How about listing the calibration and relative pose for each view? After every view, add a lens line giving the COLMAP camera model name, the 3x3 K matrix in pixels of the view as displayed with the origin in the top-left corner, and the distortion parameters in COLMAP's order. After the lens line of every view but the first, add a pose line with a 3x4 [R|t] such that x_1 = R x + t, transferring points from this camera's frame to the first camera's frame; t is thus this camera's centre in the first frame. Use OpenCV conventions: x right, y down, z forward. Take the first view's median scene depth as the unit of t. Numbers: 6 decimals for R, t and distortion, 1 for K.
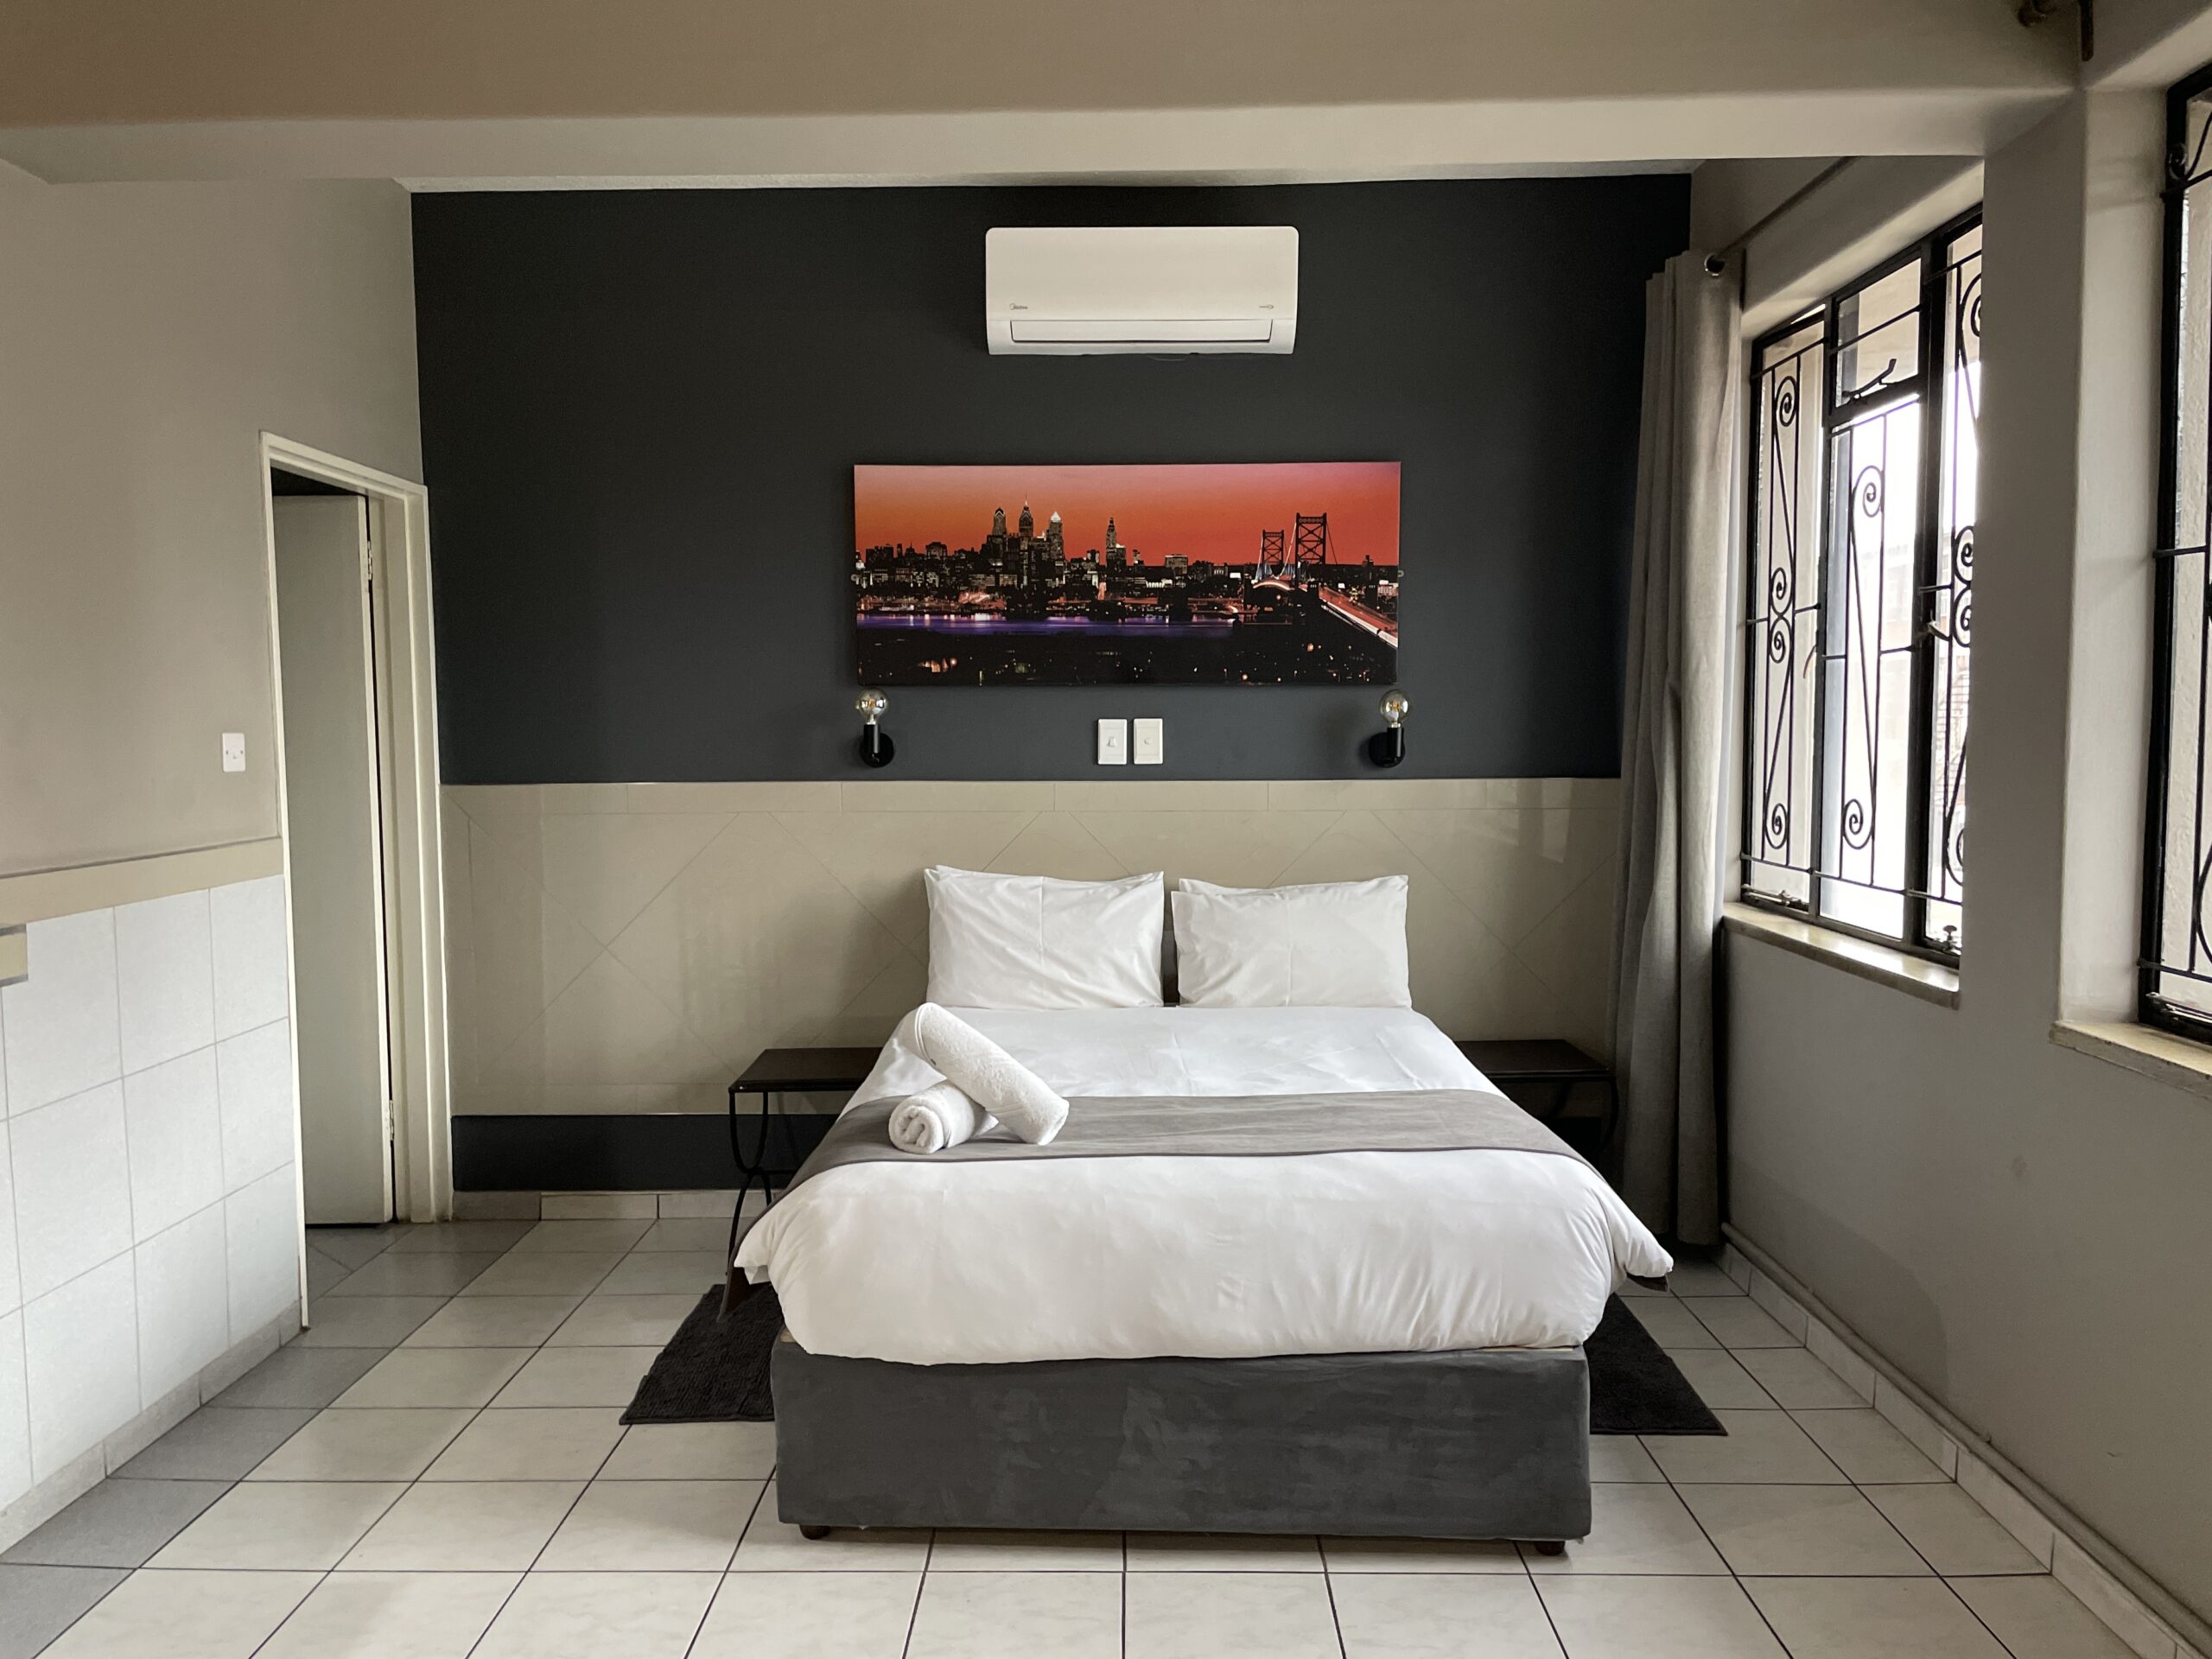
lens RADIAL K [[1682.6, 0, 1105.3], [0, 1682.6, 827.2], [0, 0, 1]] dist [0.065541, -0.083053]
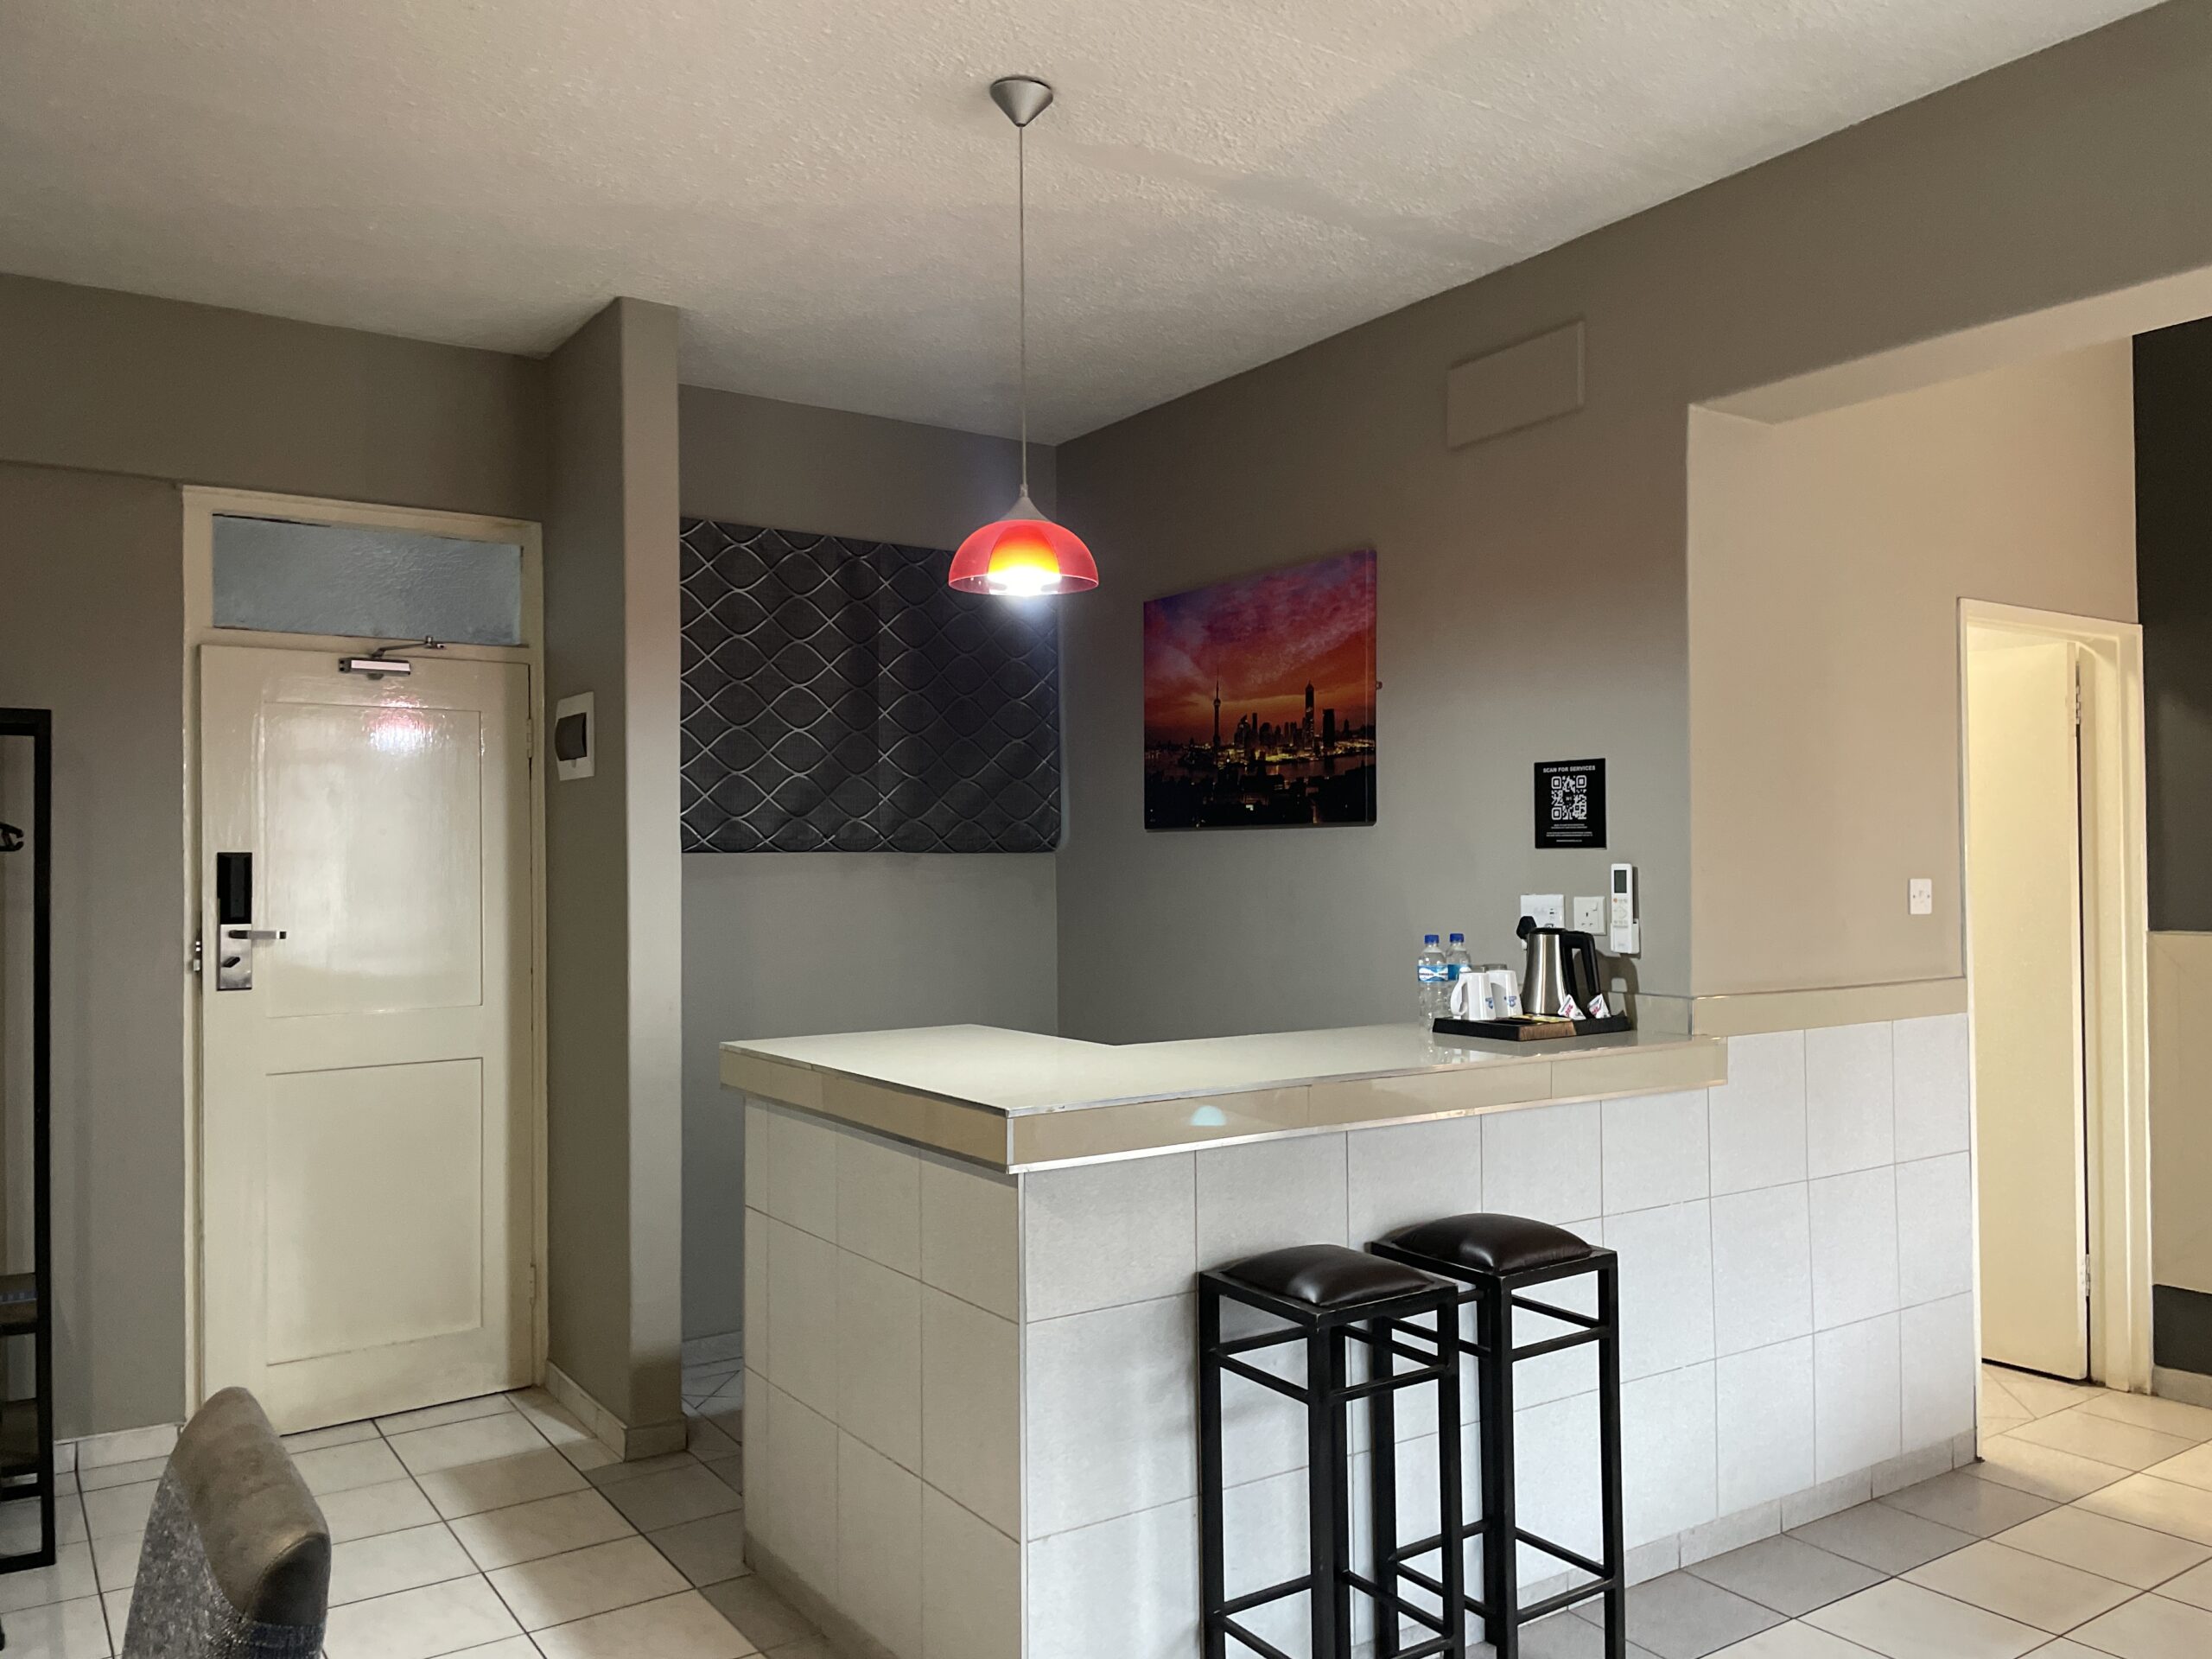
lens RADIAL K [[1682.6, 0, 1109.0], [0, 1682.6, 832.5], [0, 0, 1]] dist [0.065541, -0.083053]
pose [[0.563362, -0.021202, -0.825938, 0.207051], [-0.045858, 0.997327, -0.056880, 0.001575], [0.824936, 0.069920, 0.560884, -0.078197]]
